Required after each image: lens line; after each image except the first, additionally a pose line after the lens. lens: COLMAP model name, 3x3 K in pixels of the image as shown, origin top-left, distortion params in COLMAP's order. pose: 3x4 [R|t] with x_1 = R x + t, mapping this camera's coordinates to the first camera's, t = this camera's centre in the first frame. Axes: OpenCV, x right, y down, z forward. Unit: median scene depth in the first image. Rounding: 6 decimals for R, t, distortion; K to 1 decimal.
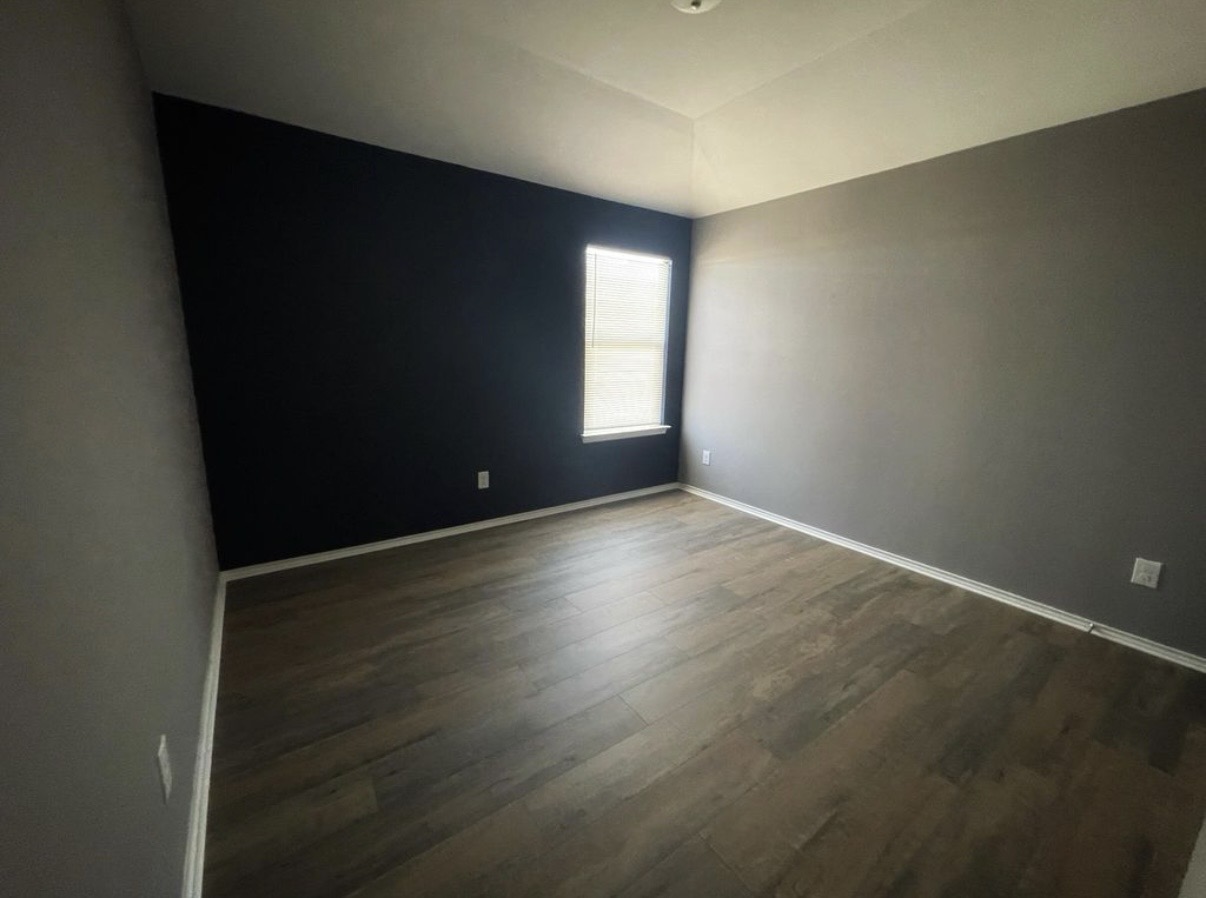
lens RADIAL K [[483.9, 0, 606.3], [0, 483.9, 447.7], [0, 0, 1]] dist [0.003910, 0.000172]
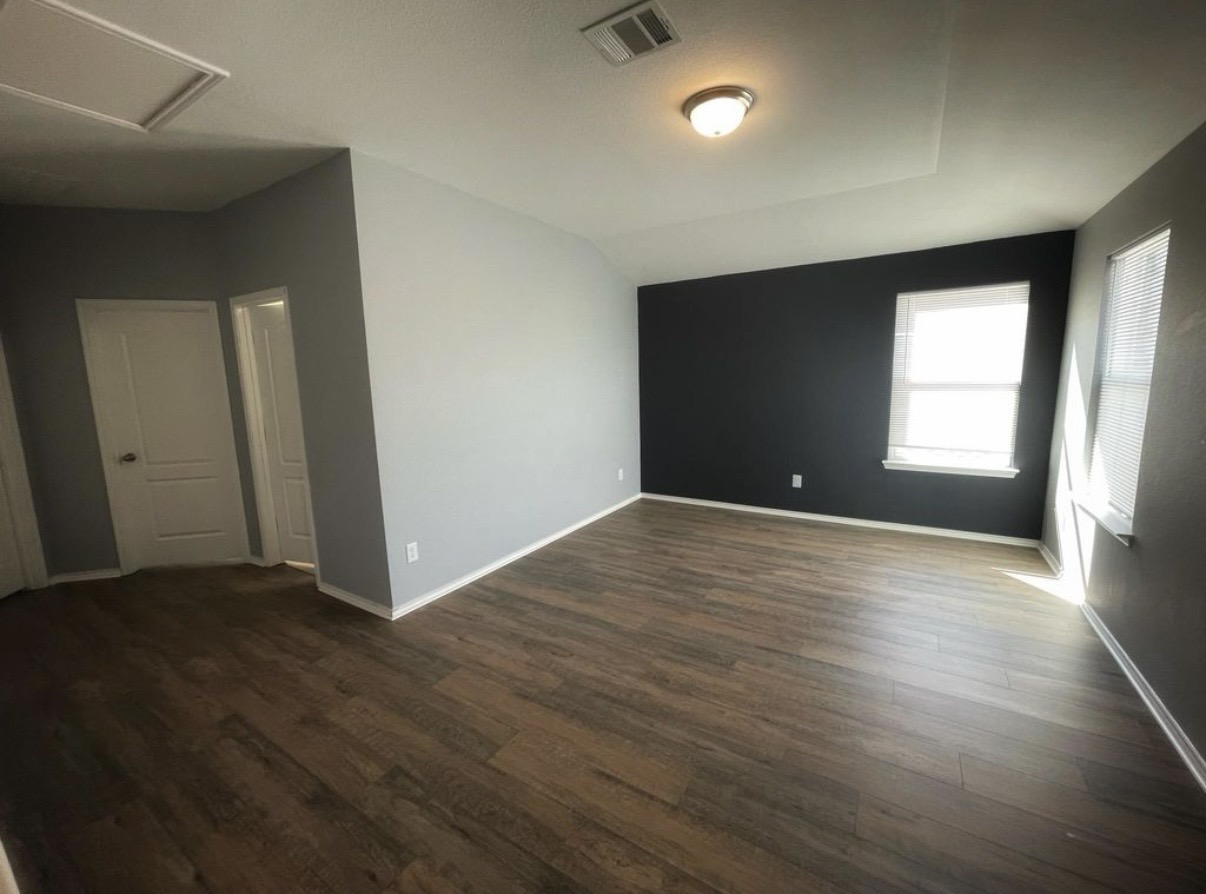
lens RADIAL K [[483.9, 0, 602.0], [0, 483.9, 446.5], [0, 0, 1]] dist [0.003910, 0.000172]
pose [[0.354151, 0.111802, -0.928481, 0.717395], [-0.168714, 0.984176, 0.054156, -0.008158], [0.919844, 0.137469, 0.367410, -0.011727]]
